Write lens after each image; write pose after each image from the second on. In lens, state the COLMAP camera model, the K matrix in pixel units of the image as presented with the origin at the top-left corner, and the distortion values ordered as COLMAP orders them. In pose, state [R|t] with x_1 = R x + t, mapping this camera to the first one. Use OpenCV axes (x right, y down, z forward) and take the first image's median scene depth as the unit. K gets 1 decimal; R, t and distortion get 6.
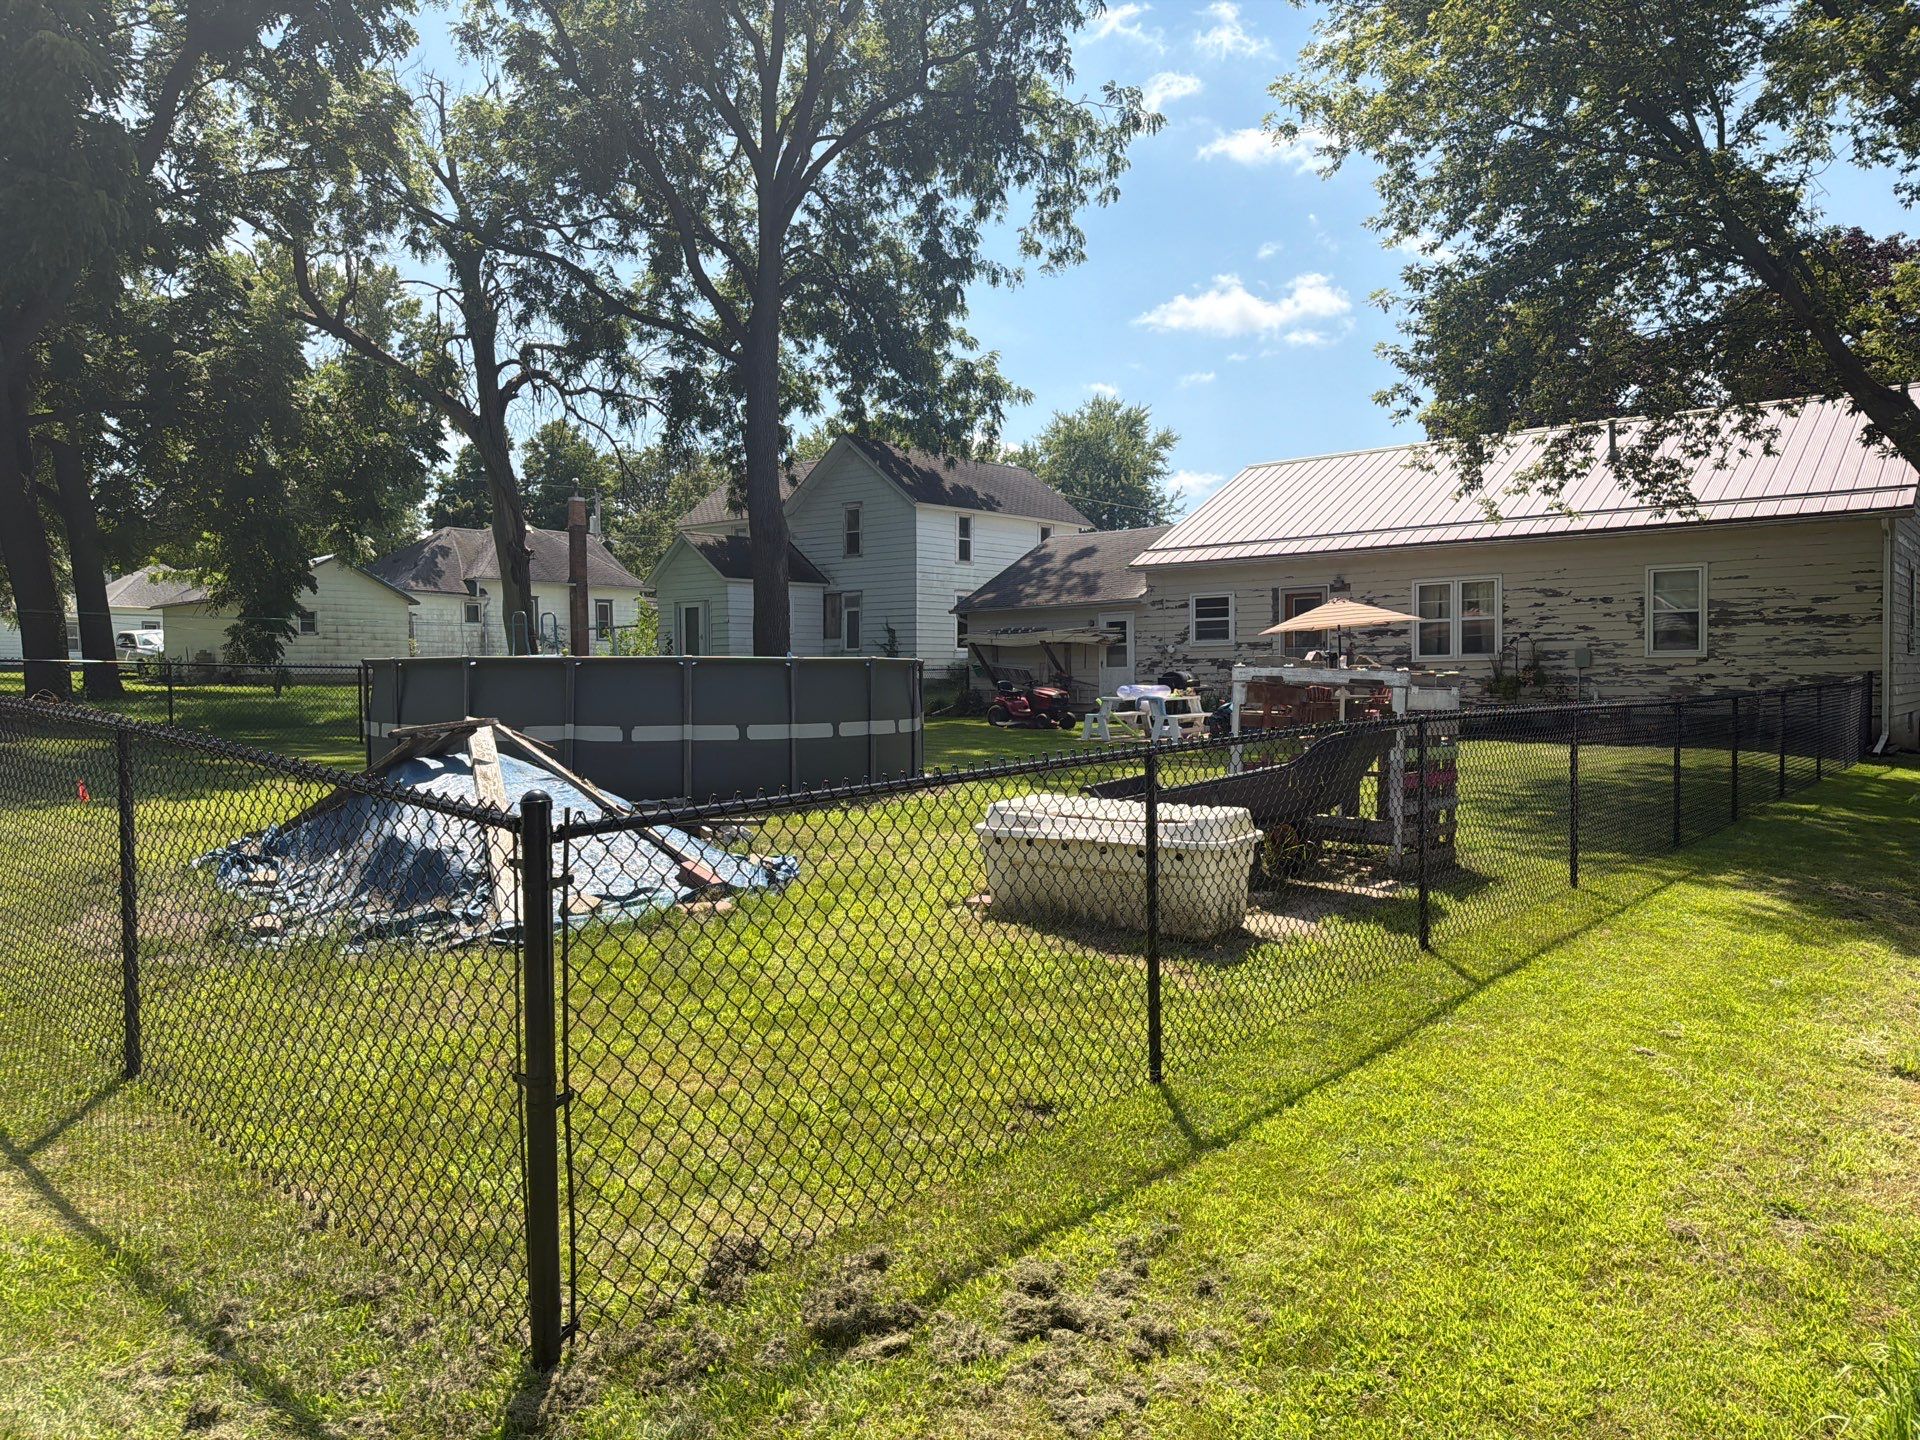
lens RADIAL K [[1341.6, 0, 952.1], [0, 1341.6, 737.6], [0, 0, 1]] dist [0.047350, -0.058666]
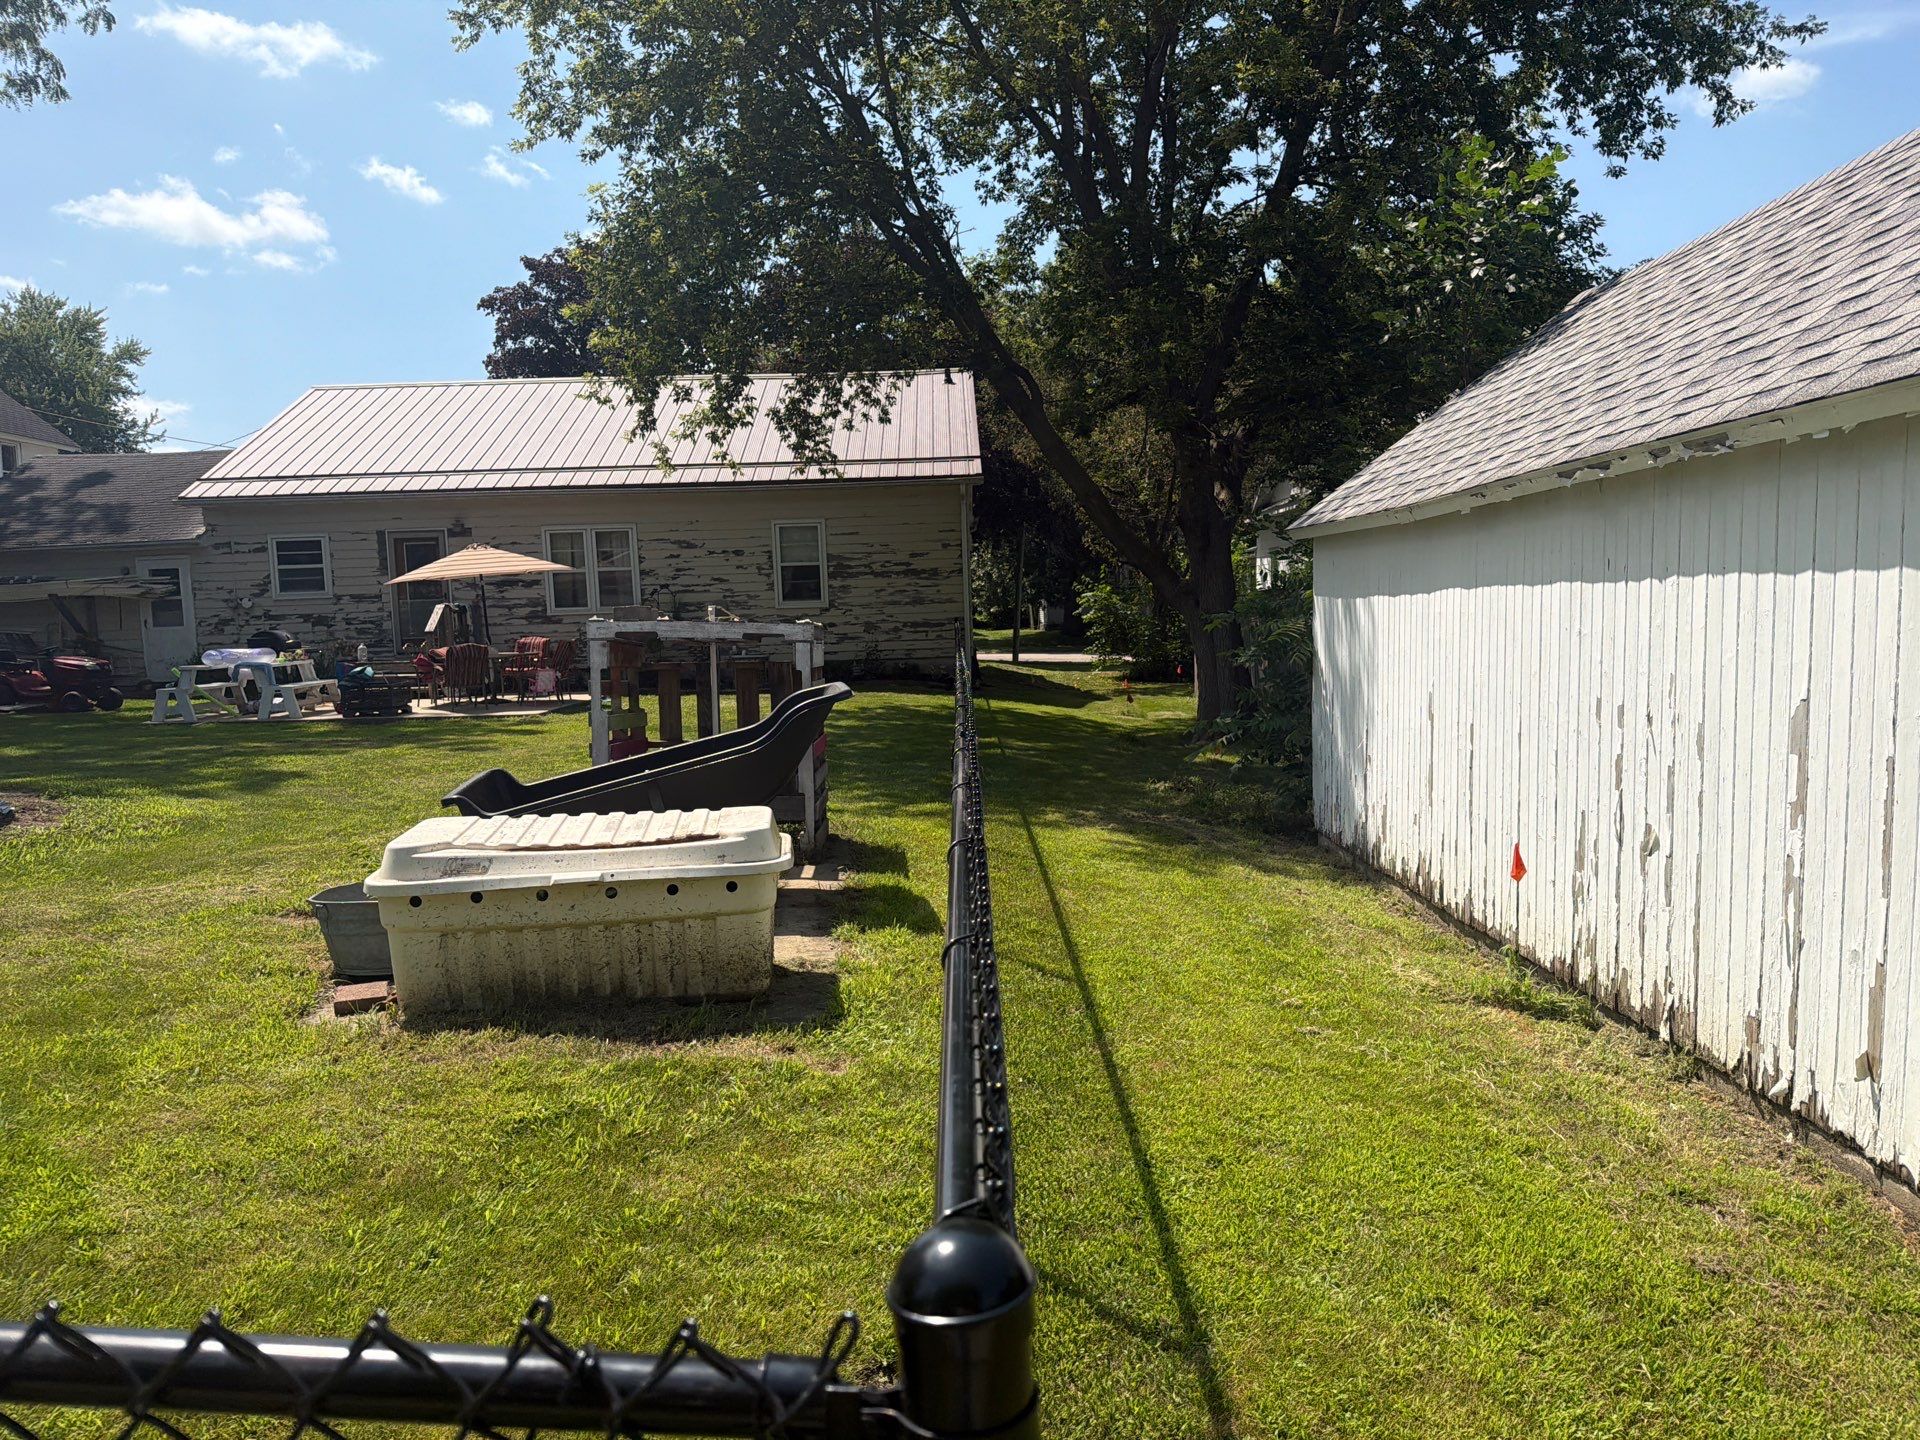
lens RADIAL K [[1341.6, 0, 970.1], [0, 1341.6, 731.8], [0, 0, 1]] dist [0.047350, -0.058666]
pose [[0.753666, -0.070724, 0.653442, -0.045234], [0.051644, 0.997492, 0.048397, -0.004985], [-0.655226, -0.002729, 0.755428, 0.089564]]
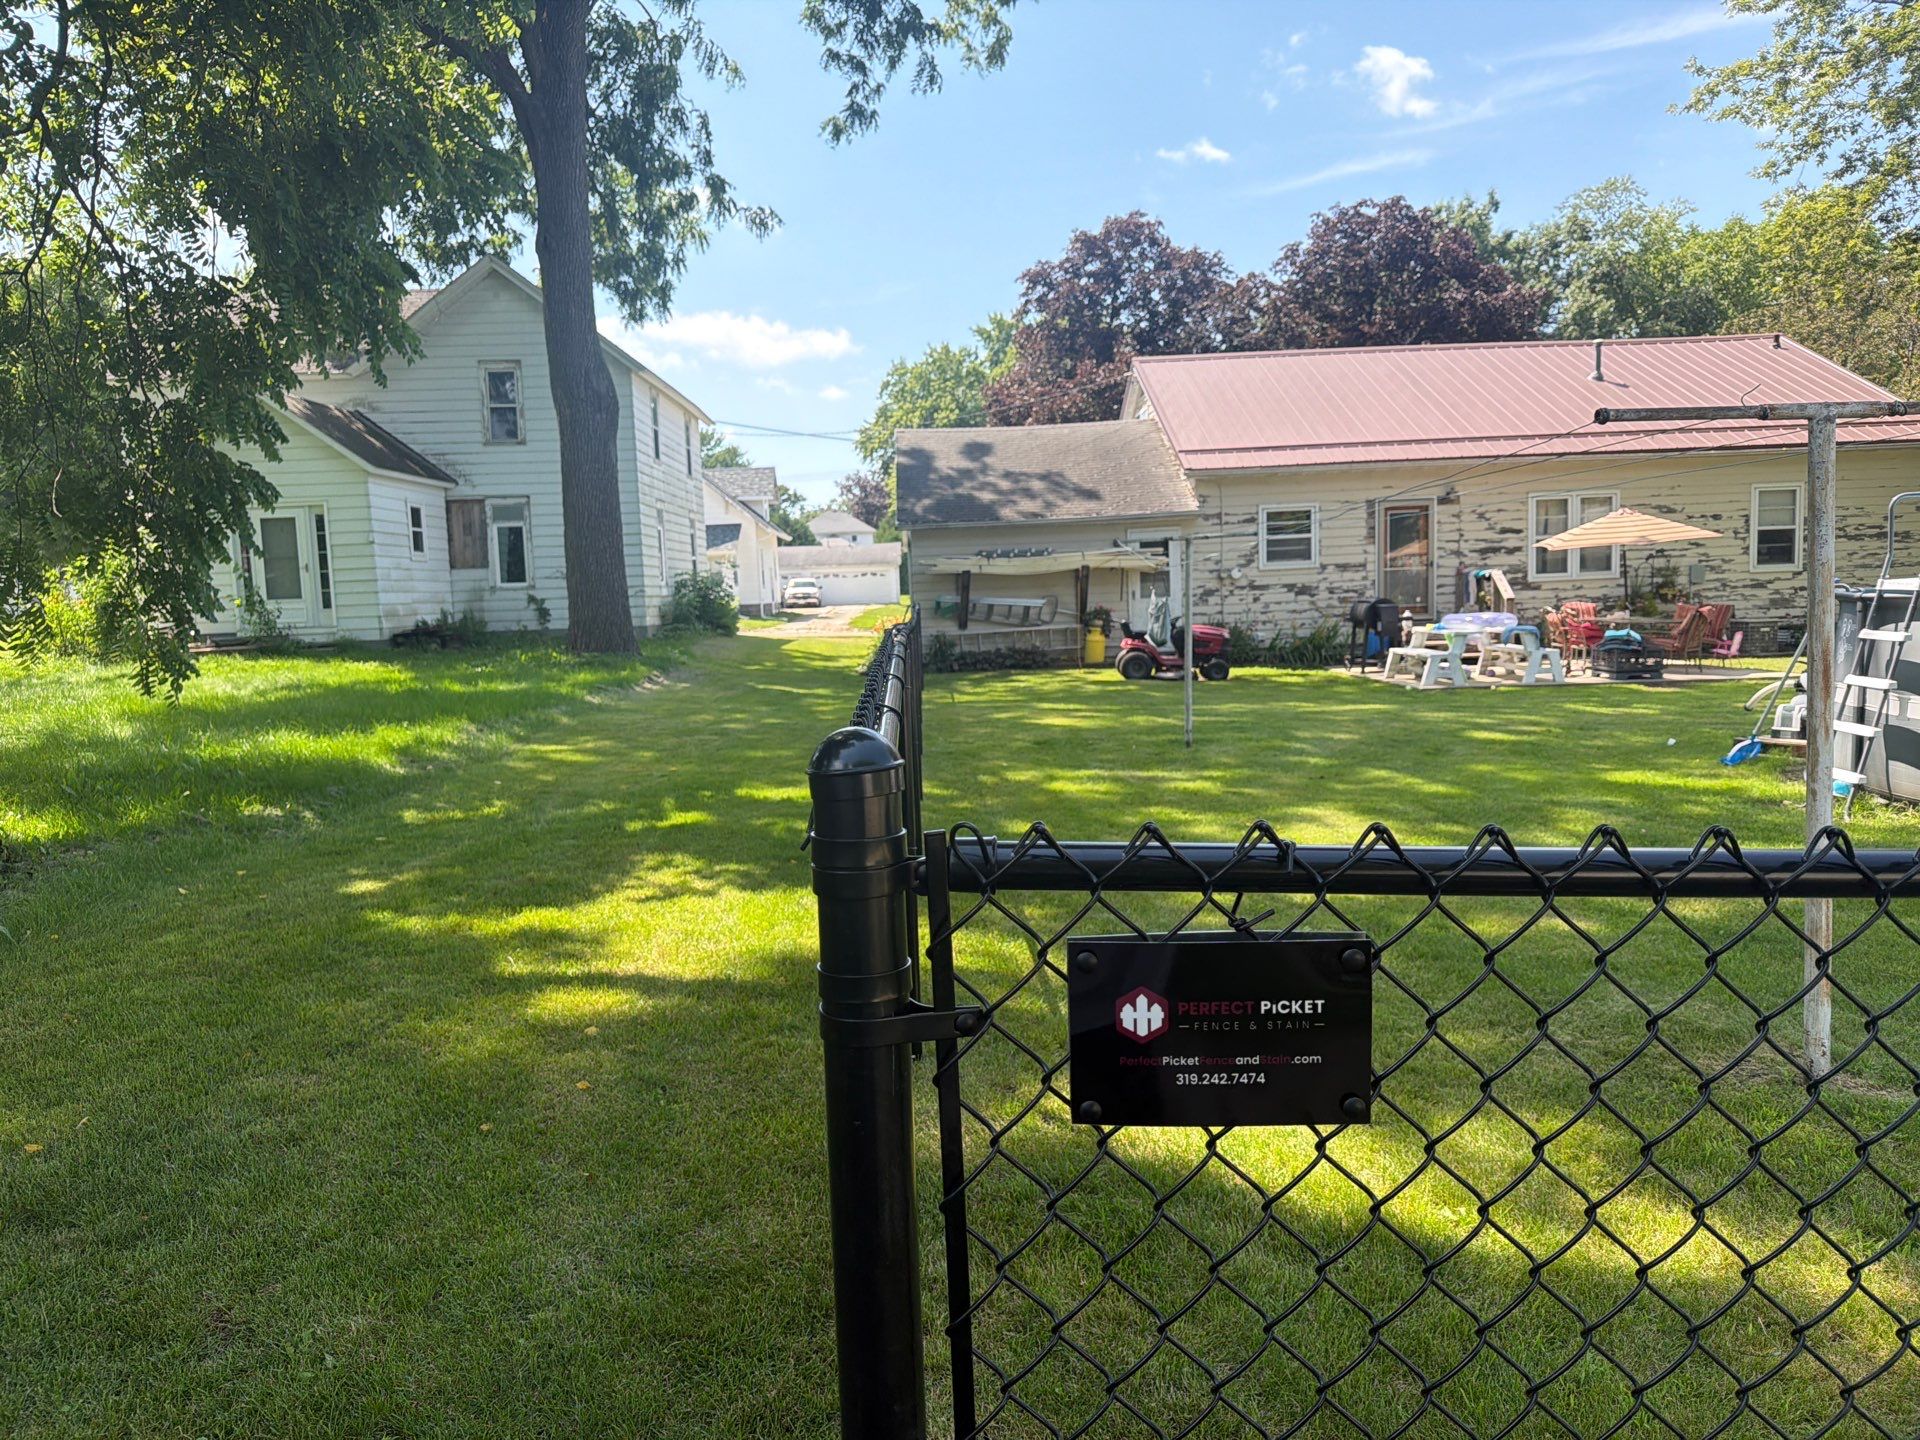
lens RADIAL K [[1341.6, 0, 960.1], [0, 1341.6, 720.1], [0, 0, 1]] dist [0.047350, -0.058666]
pose [[0.747810, -0.083997, 0.658577, -0.488101], [0.061093, 0.996462, 0.057721, -0.032664], [-0.661096, -0.002930, 0.750296, 0.469232]]
